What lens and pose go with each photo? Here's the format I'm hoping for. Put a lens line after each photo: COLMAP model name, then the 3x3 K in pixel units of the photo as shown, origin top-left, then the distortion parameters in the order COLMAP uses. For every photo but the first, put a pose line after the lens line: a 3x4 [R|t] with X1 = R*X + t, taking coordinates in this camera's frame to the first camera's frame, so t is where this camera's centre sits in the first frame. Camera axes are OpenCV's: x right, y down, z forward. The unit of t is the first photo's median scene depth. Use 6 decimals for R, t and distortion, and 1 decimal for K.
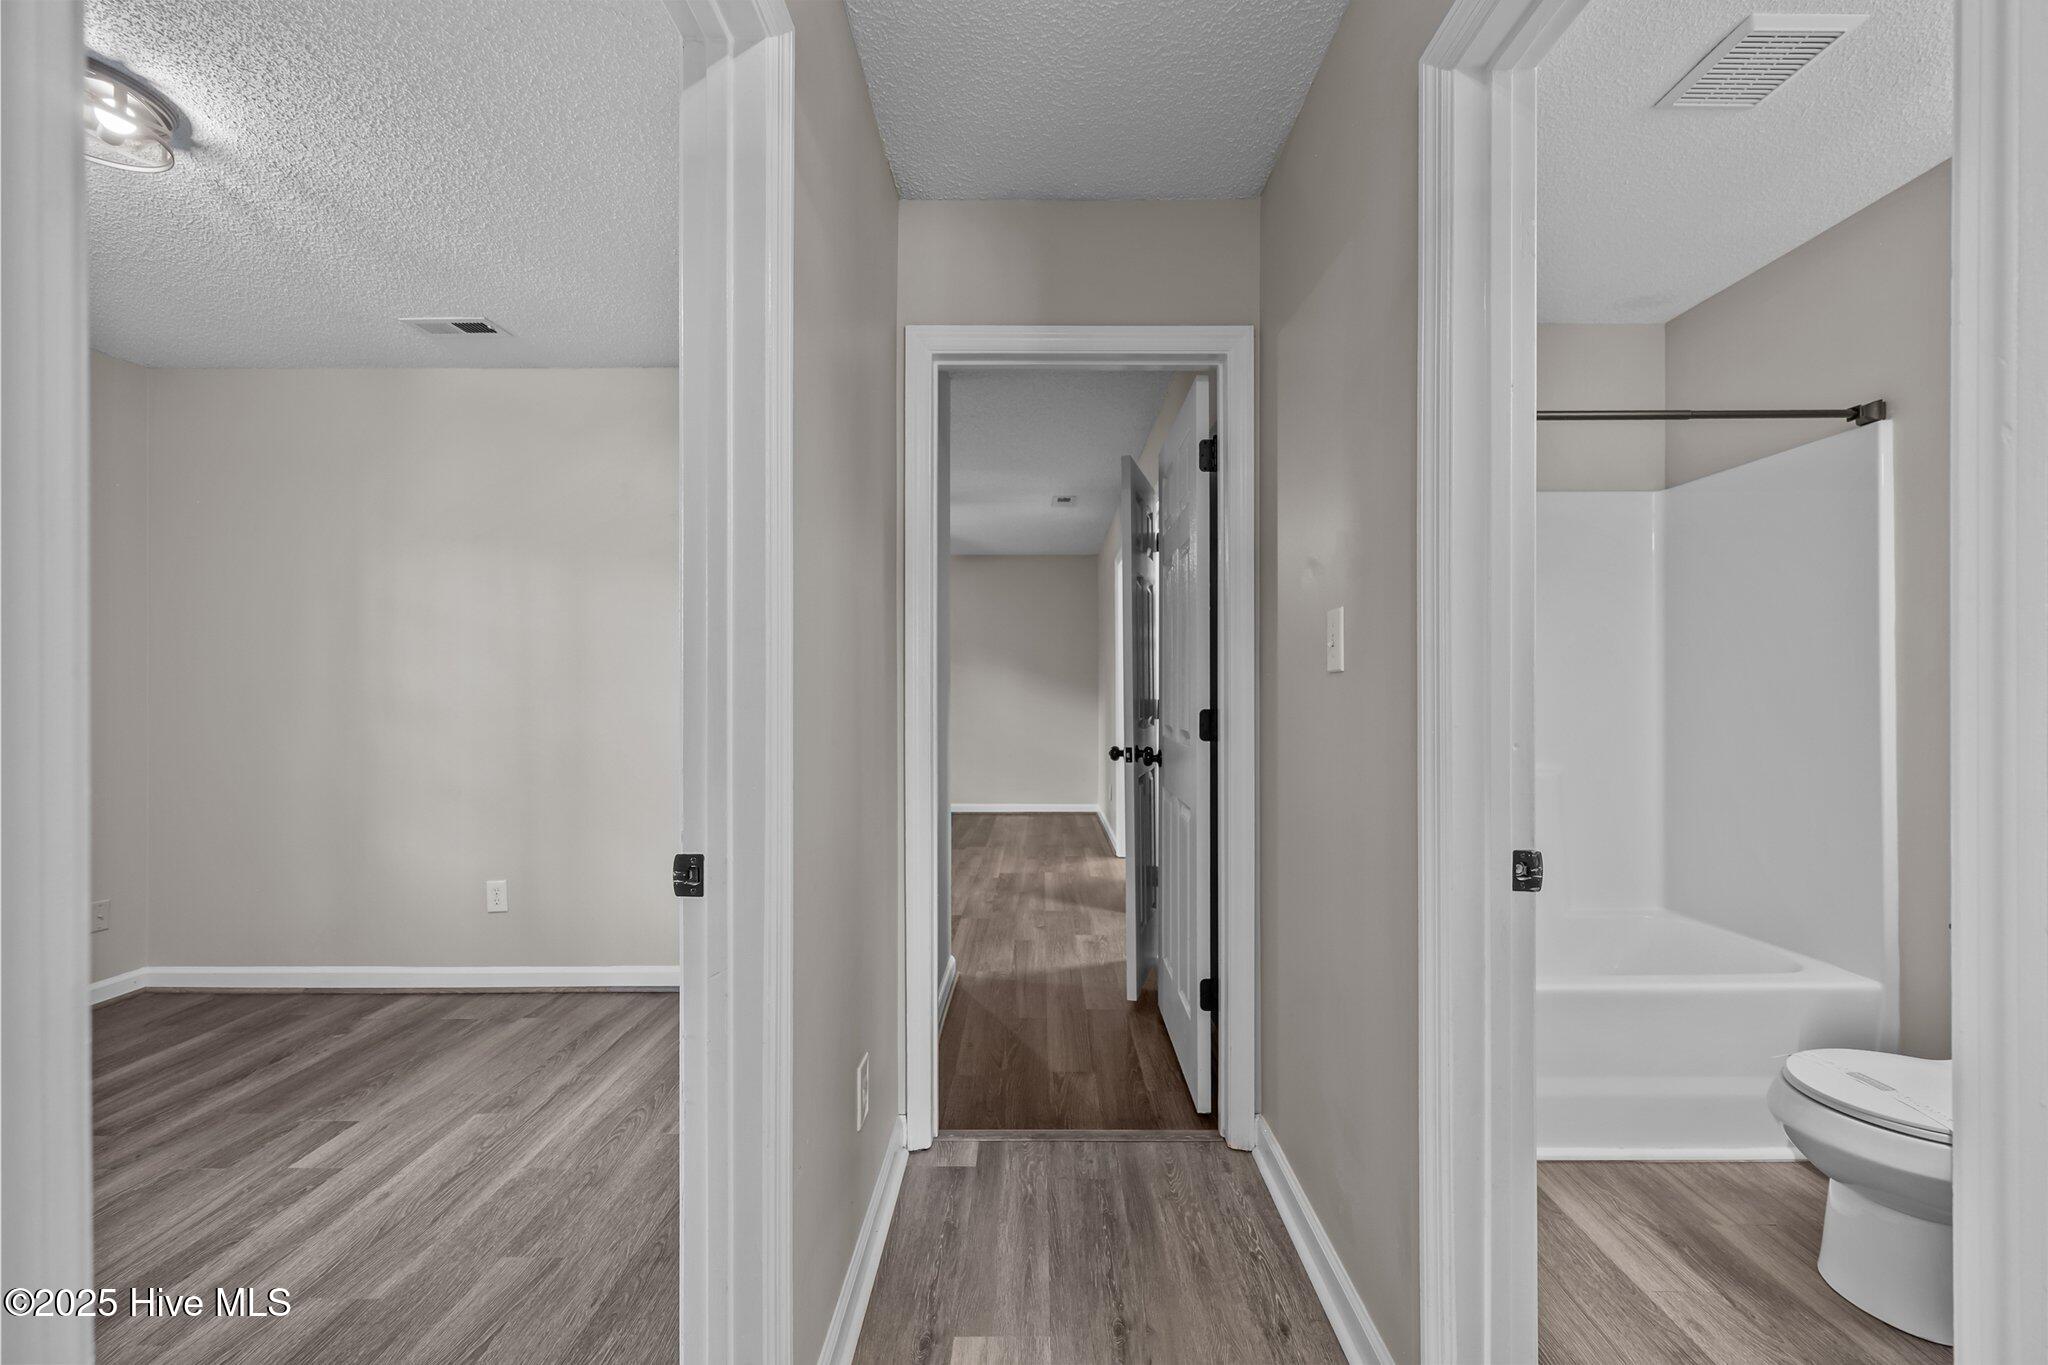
lens RADIAL K [[808.3, 0, 1023.9], [0, 808.3, 690.3], [0, 0, 1]] dist [0.001773, -0.000504]
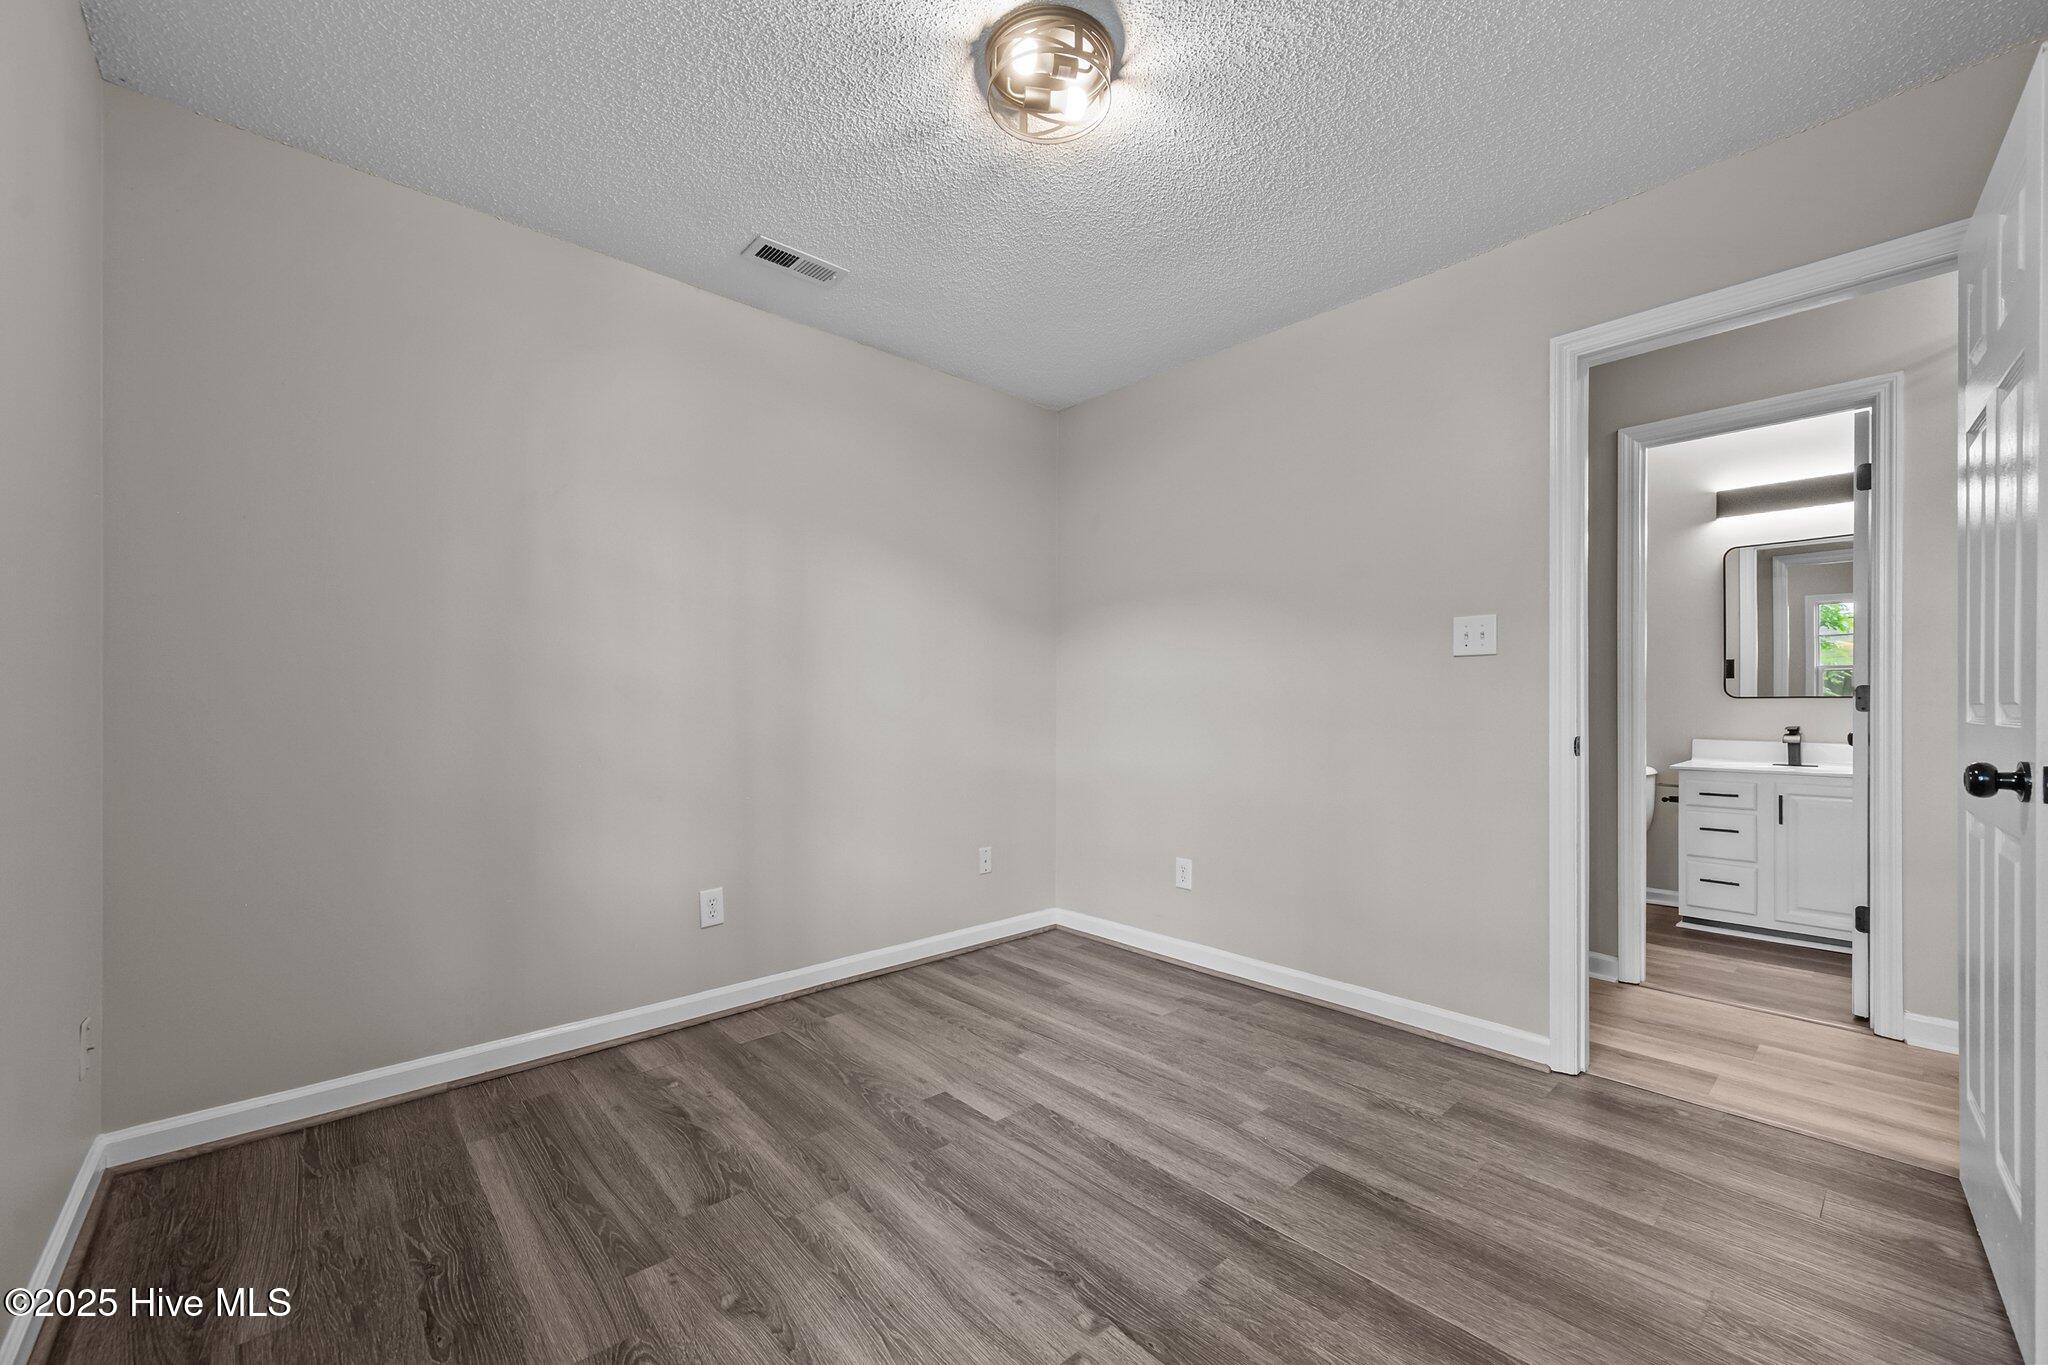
lens RADIAL K [[808.3, 0, 1044.0], [0, 808.3, 702.4], [0, 0, 1]] dist [0.001773, -0.000504]
pose [[0.729534, 0.002094, 0.683941, -1.313058], [-0.000165, 0.999996, -0.002886, 0.052668], [-0.683944, 0.001992, 0.729532, 0.177309]]
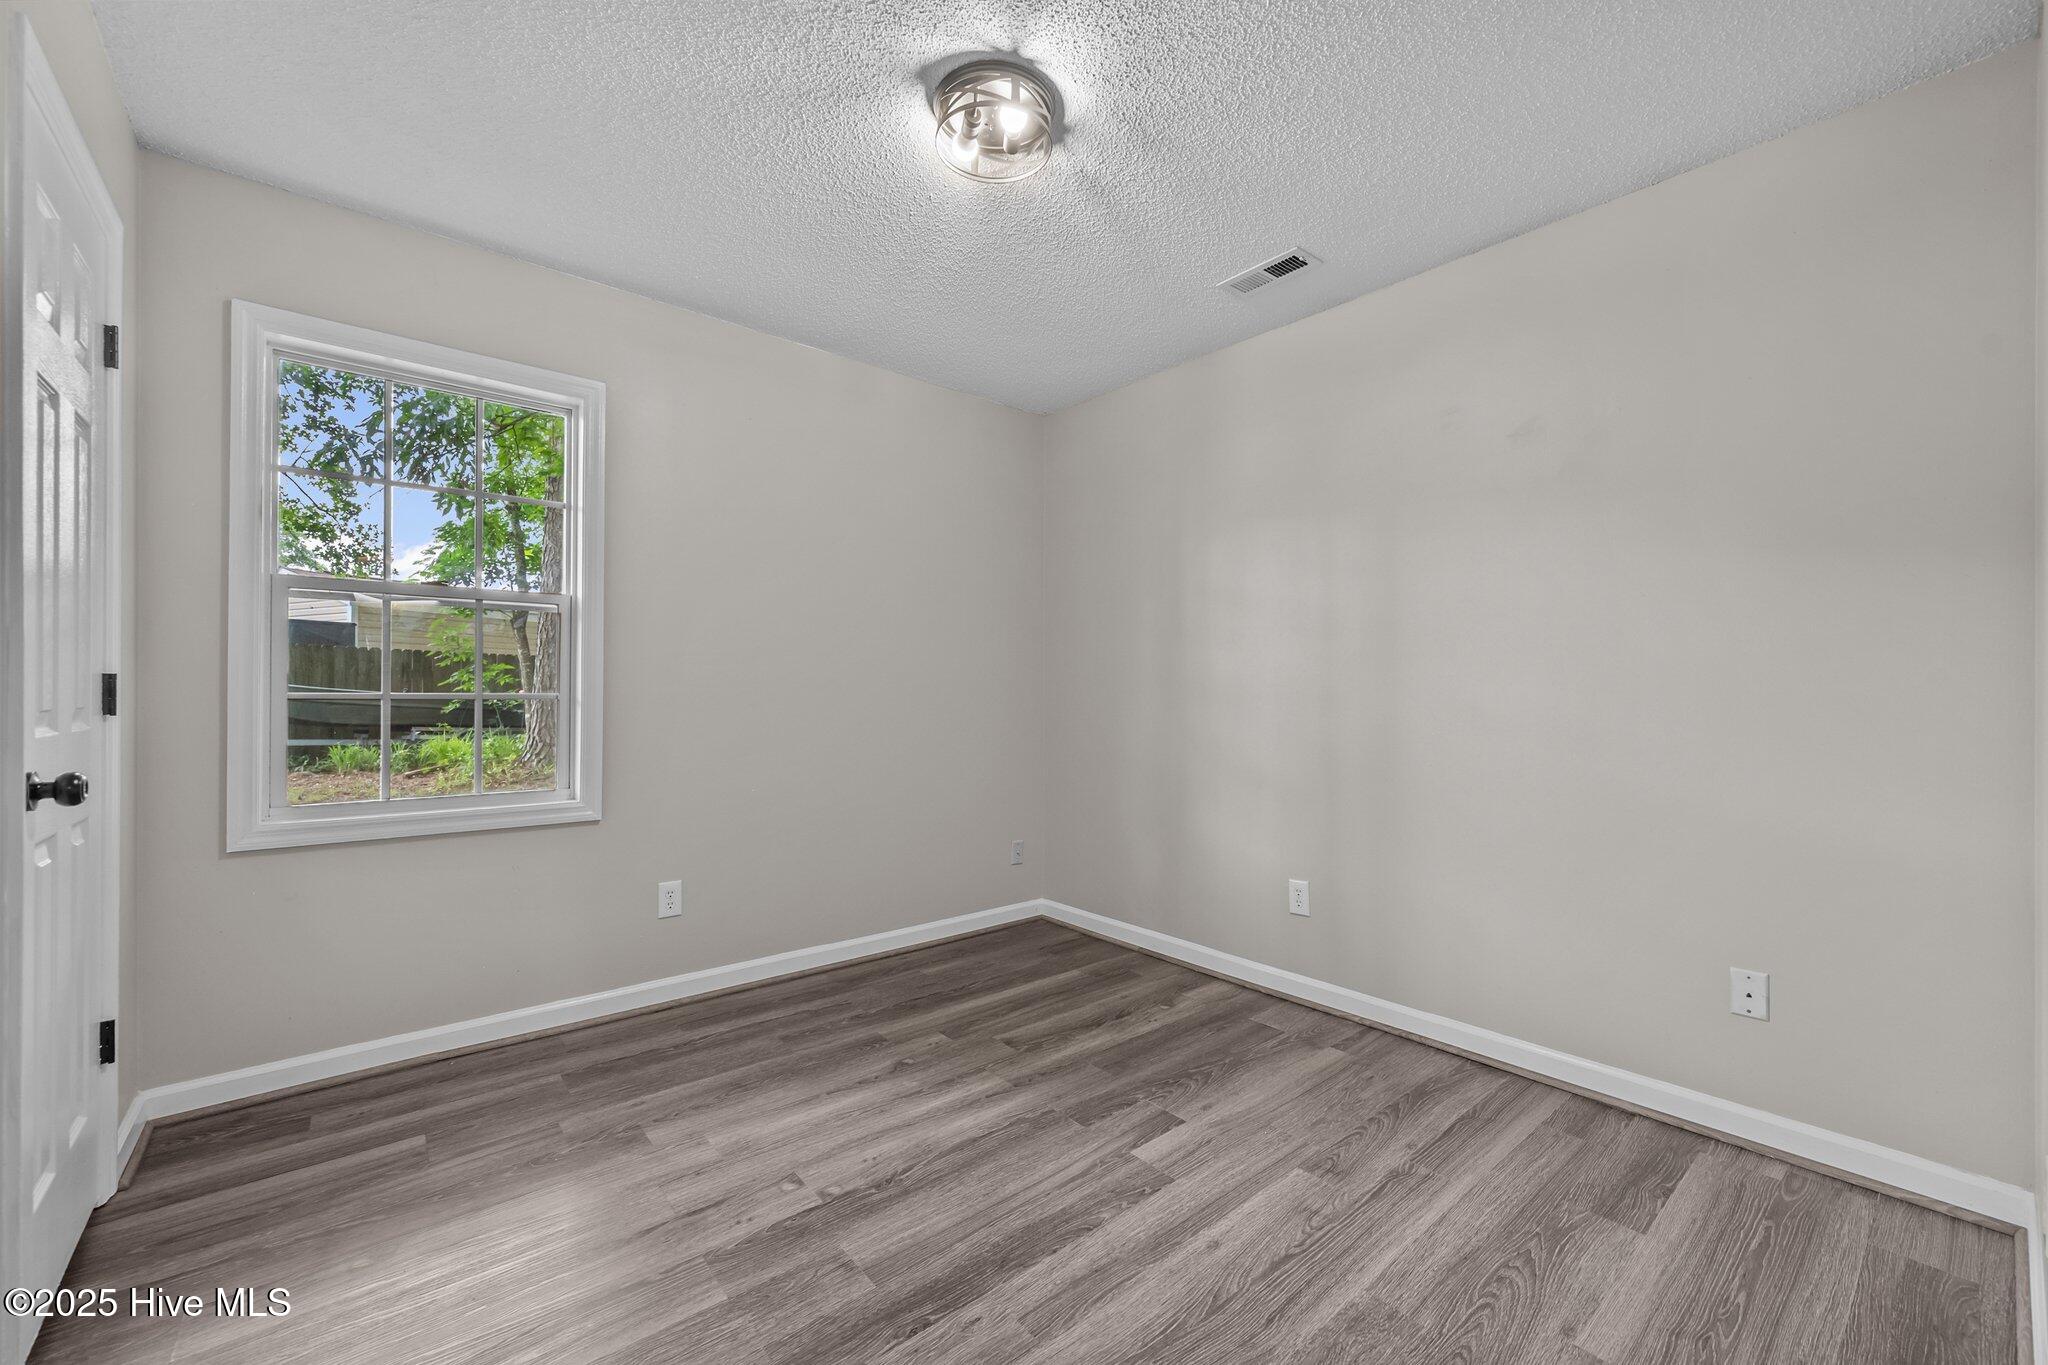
lens RADIAL K [[808.3, 0, 1019.7], [0, 808.3, 688.5], [0, 0, 1]] dist [0.001773, -0.000504]
pose [[0.646722, 0.001384, -0.762725, -0.213337], [-0.003549, 0.999993, -0.001194, 0.028185], [0.762718, 0.003479, 0.646722, 0.224852]]
